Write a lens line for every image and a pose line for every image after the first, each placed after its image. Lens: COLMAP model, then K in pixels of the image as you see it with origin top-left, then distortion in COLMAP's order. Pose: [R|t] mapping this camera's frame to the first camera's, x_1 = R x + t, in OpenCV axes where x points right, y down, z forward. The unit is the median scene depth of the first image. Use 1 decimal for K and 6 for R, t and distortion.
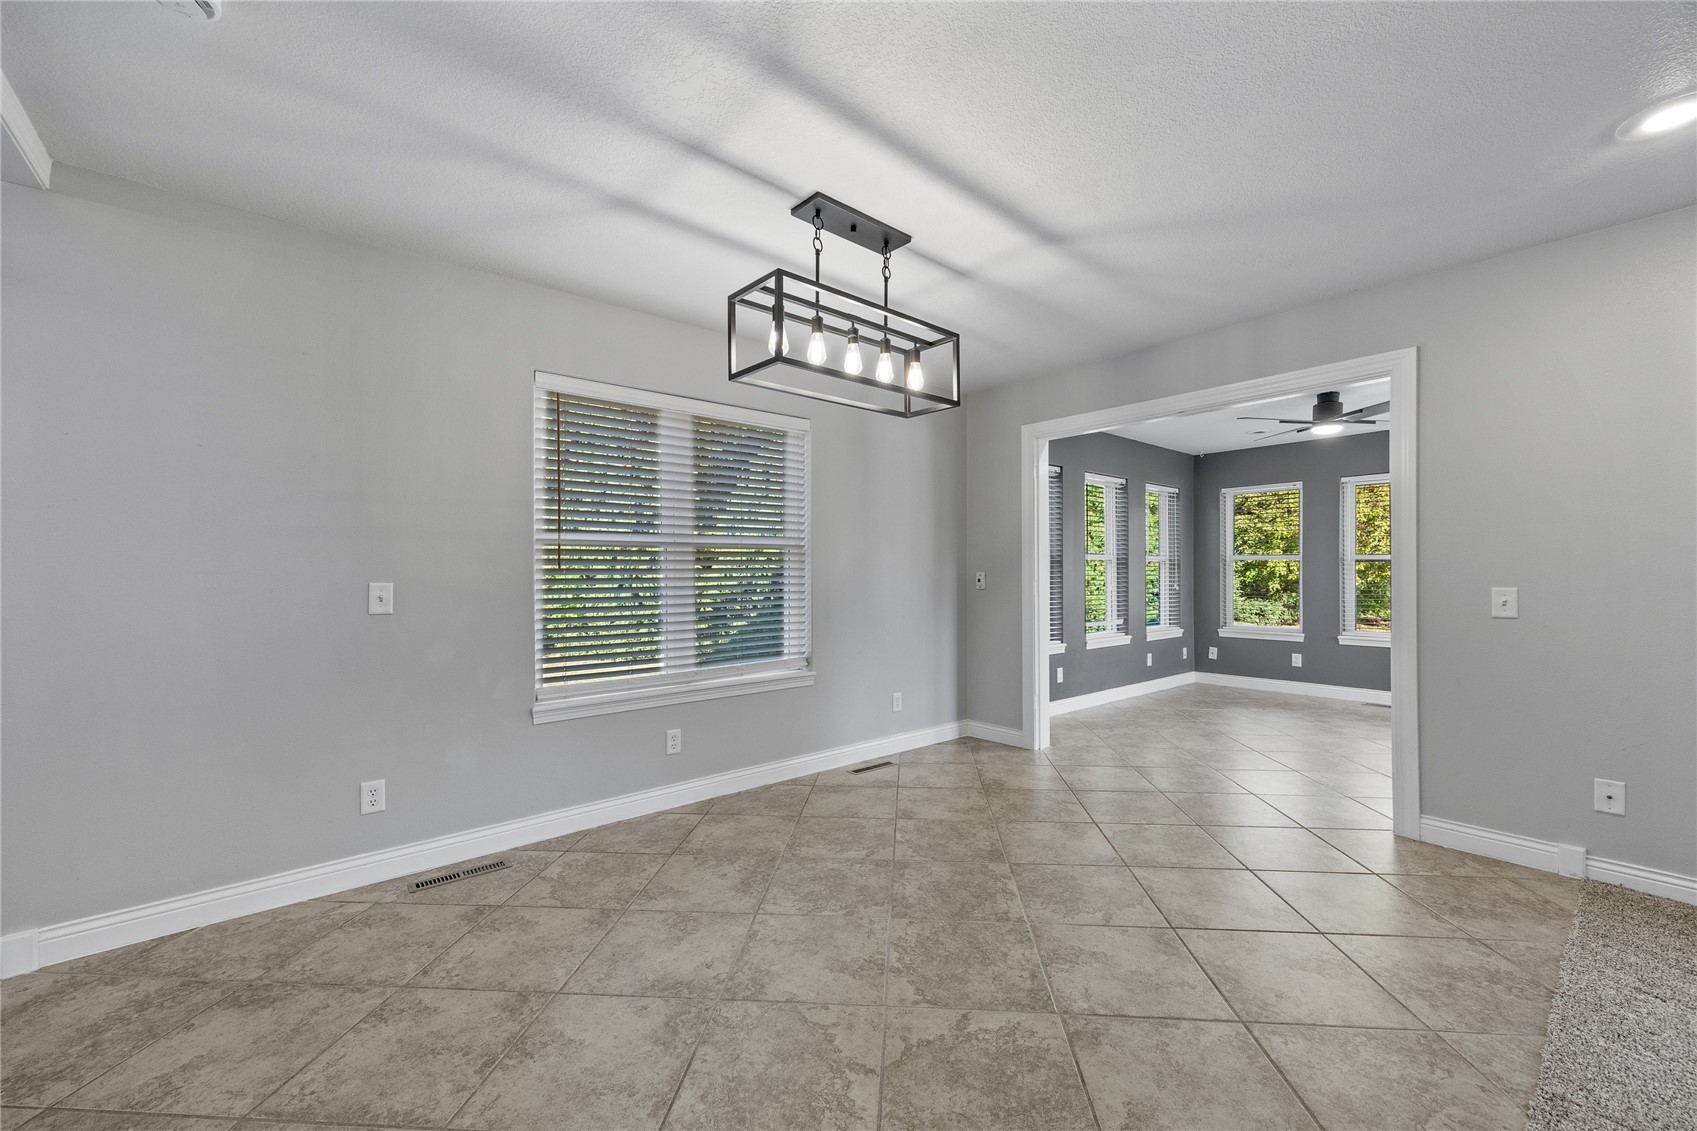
lens RADIAL K [[667.9, 0, 845.1], [0, 667.9, 568.0], [0, 0, 1]] dist [0.001151, 0.000148]
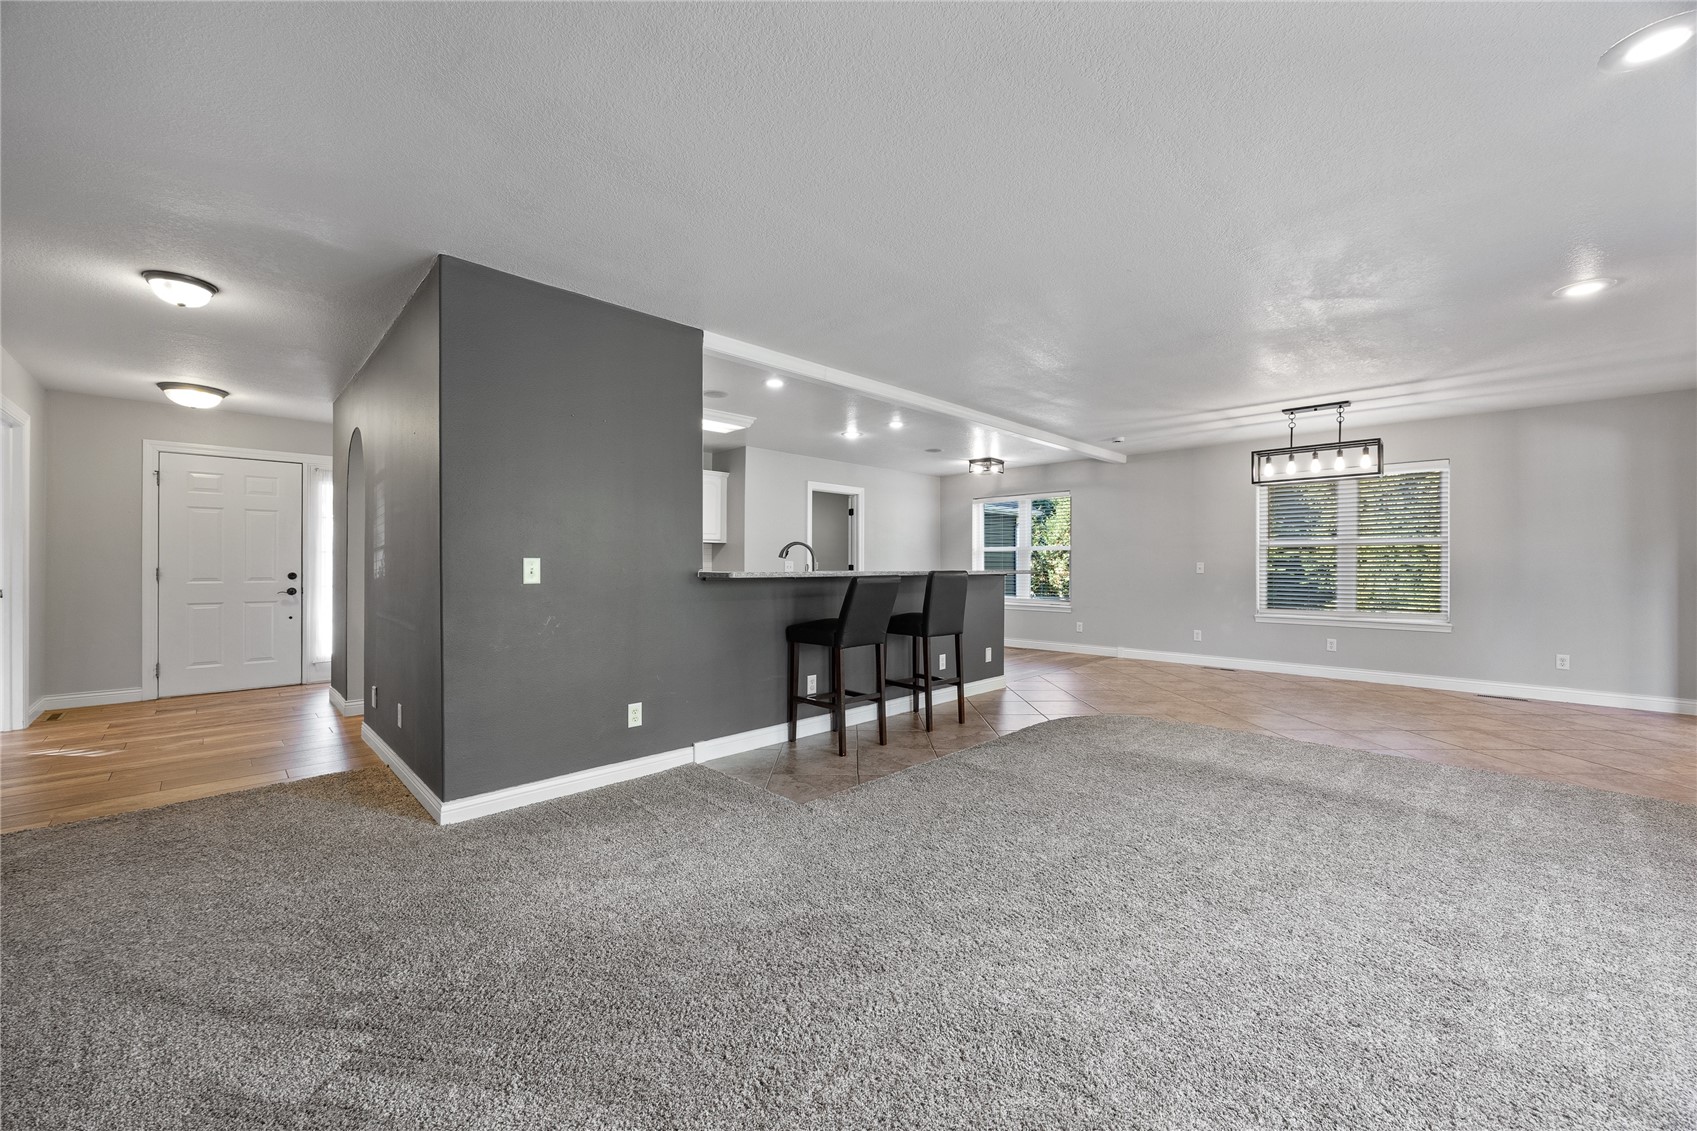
lens RADIAL K [[667.9, 0, 845.1], [0, 667.9, 568.0], [0, 0, 1]] dist [0.001151, 0.000148]
pose [[0.111673, 0.006491, -0.993724, 1.782739], [0.004672, 0.999964, 0.007057, 0.017358], [0.993734, -0.005430, 0.111639, -0.736270]]
